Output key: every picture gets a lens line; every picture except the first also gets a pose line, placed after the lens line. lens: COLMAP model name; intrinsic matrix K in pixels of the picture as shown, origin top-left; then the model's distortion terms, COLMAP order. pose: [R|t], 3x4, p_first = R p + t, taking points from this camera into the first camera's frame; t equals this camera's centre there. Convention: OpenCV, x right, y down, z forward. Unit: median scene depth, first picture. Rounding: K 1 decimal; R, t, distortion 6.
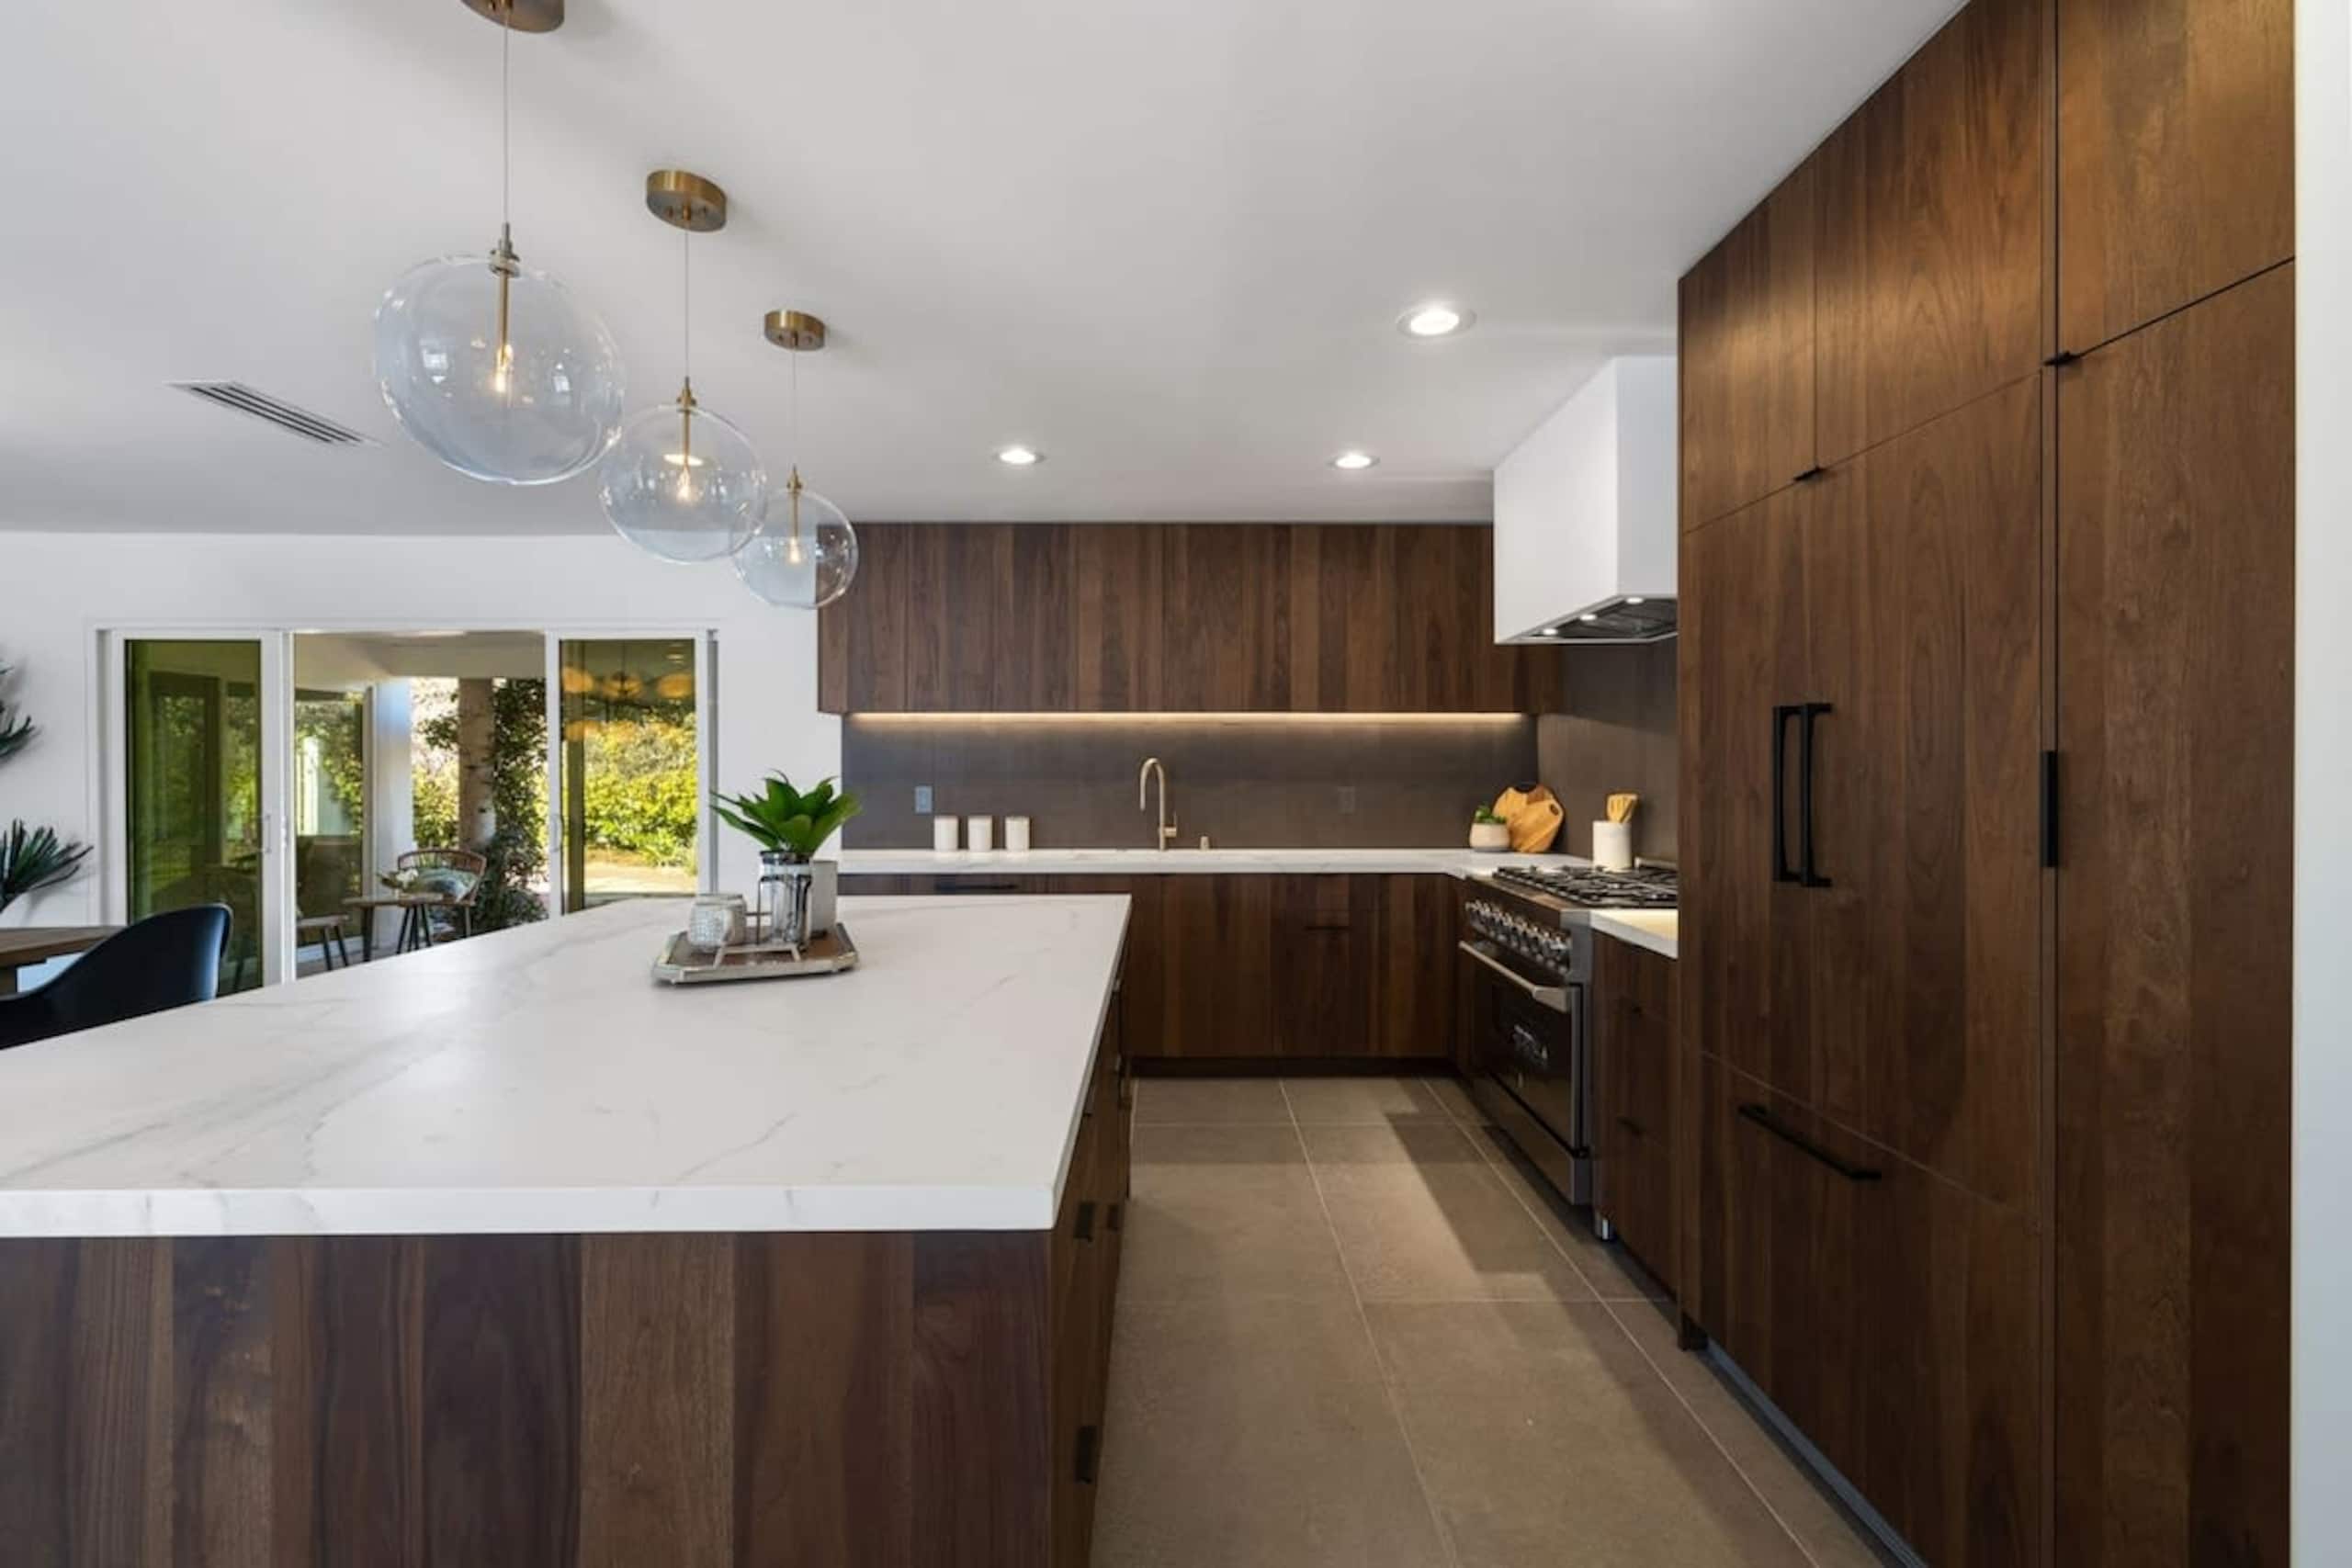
lens RADIAL K [[974.9, 0, 1176.0], [0, 974.9, 784.0], [0, 0, 1]] dist [-0.000831, -0.000245]
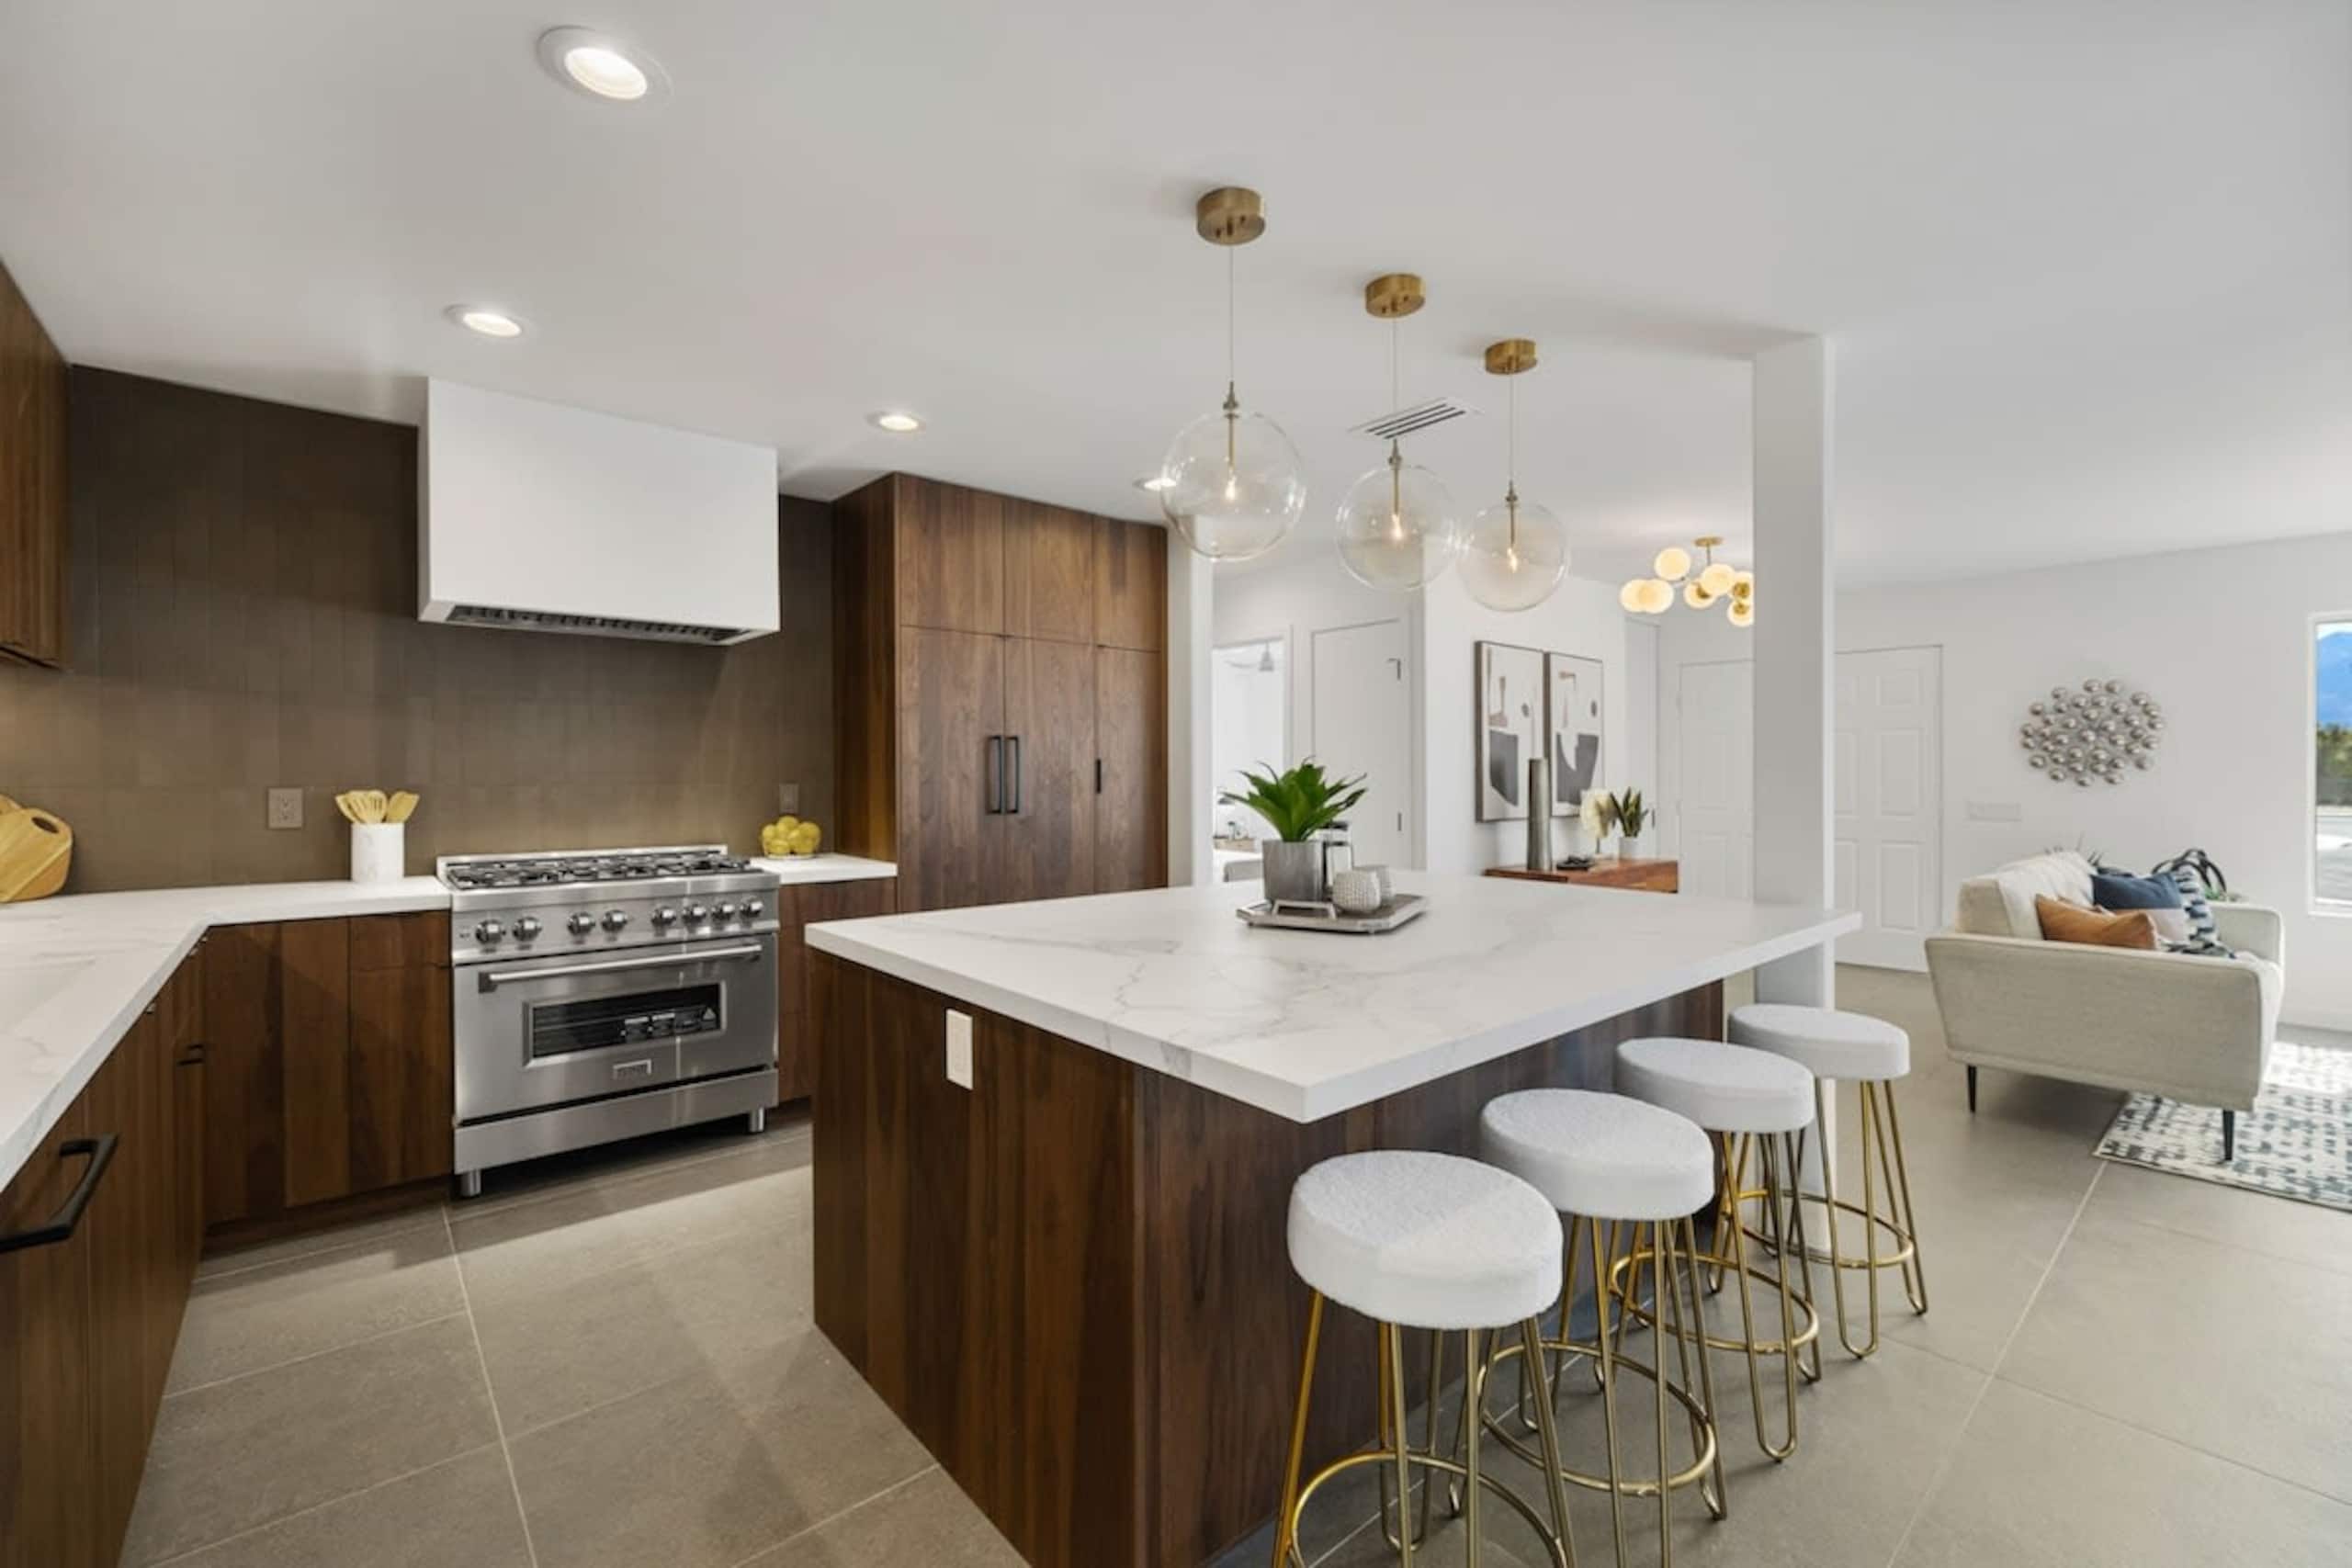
lens RADIAL K [[974.9, 0, 1176.0], [0, 974.9, 784.0], [0, 0, 1]] dist [-0.000831, -0.000245]
pose [[-0.651283, 0.001292, 0.758834, -1.265621], [0.013940, 0.999850, 0.010261, 0.014010], [-0.758707, 0.017261, -0.651203, 2.031262]]
